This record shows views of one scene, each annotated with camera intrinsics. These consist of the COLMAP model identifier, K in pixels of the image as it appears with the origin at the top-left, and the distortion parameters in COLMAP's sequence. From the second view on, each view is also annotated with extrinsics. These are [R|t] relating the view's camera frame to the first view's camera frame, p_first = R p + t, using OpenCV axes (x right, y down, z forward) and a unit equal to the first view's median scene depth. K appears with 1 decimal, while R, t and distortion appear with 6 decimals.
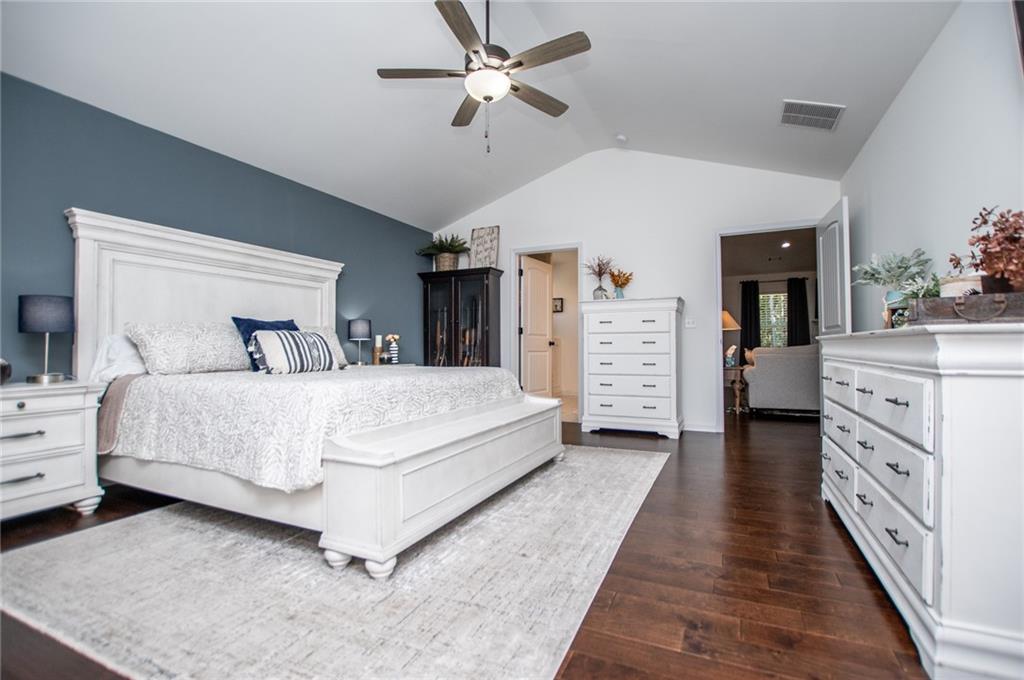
lens RADIAL K [[457.9, 0, 516.6], [0, 457.9, 339.0], [0, 0, 1]] dist [-0.027393, 0.001113]
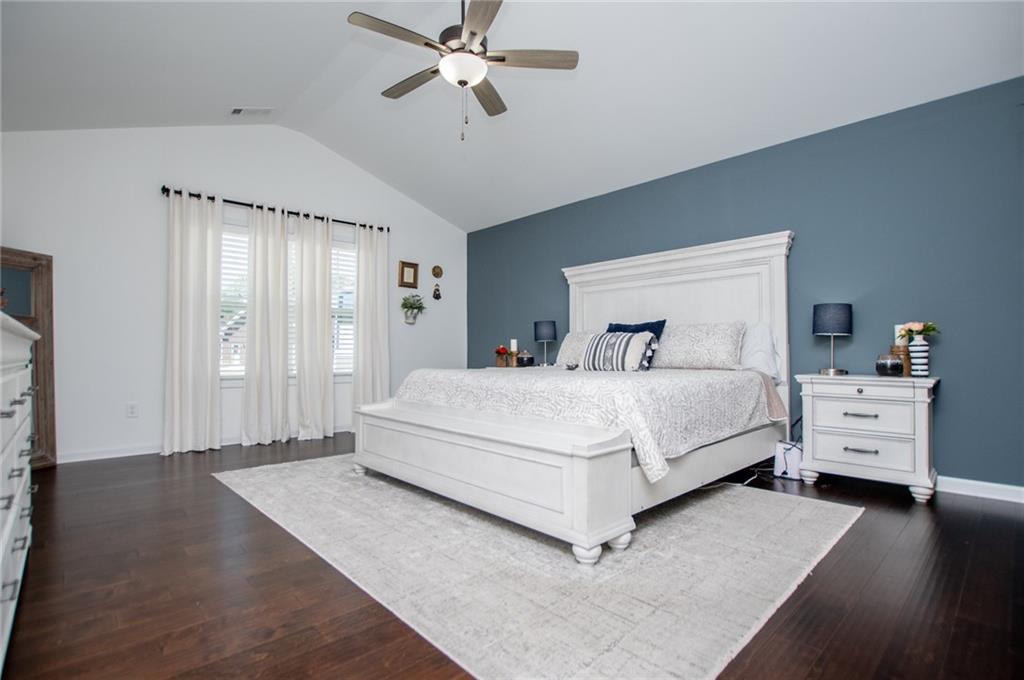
lens RADIAL K [[469.8, 0, 527.8], [0, 469.8, 342.2], [0, 0, 1]] dist [-0.025232, 0.000400]
pose [[-0.326687, -0.001279, -0.945132, 0.716590], [0.033650, 0.999349, -0.012983, 0.017408], [0.944533, -0.036045, -0.326432, 1.255541]]
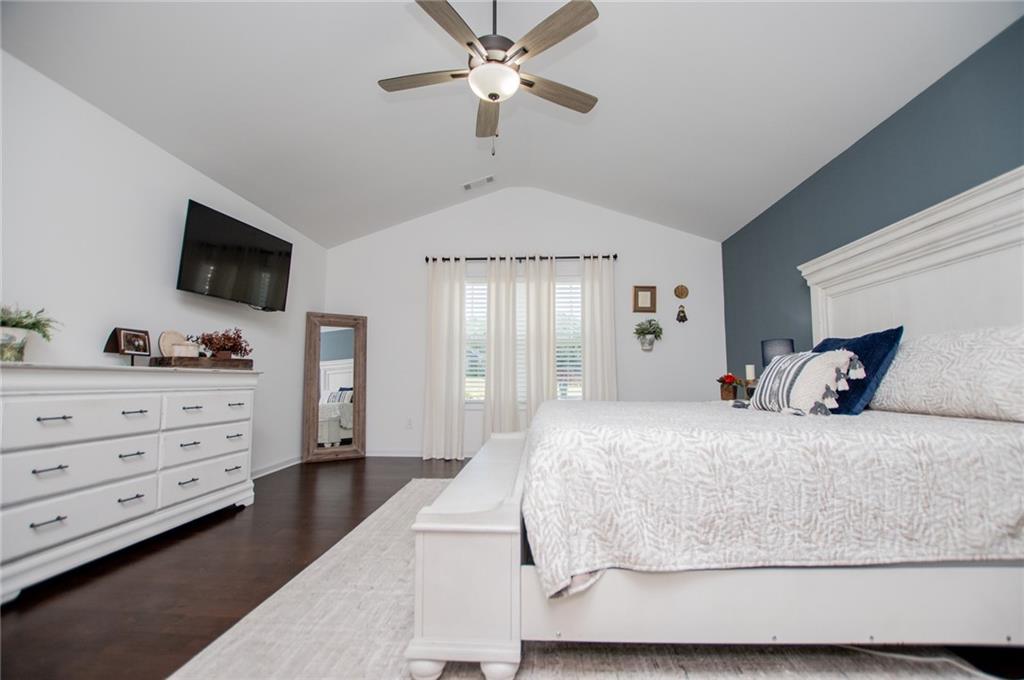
lens RADIAL K [[457.9, 0, 516.6], [0, 457.9, 339.0], [0, 0, 1]] dist [-0.027393, 0.001113]
pose [[-0.902397, -0.021034, -0.430392, 0.269383], [0.026782, 0.994139, -0.104738, 0.027572], [0.430073, -0.106042, -0.896545, 1.542119]]
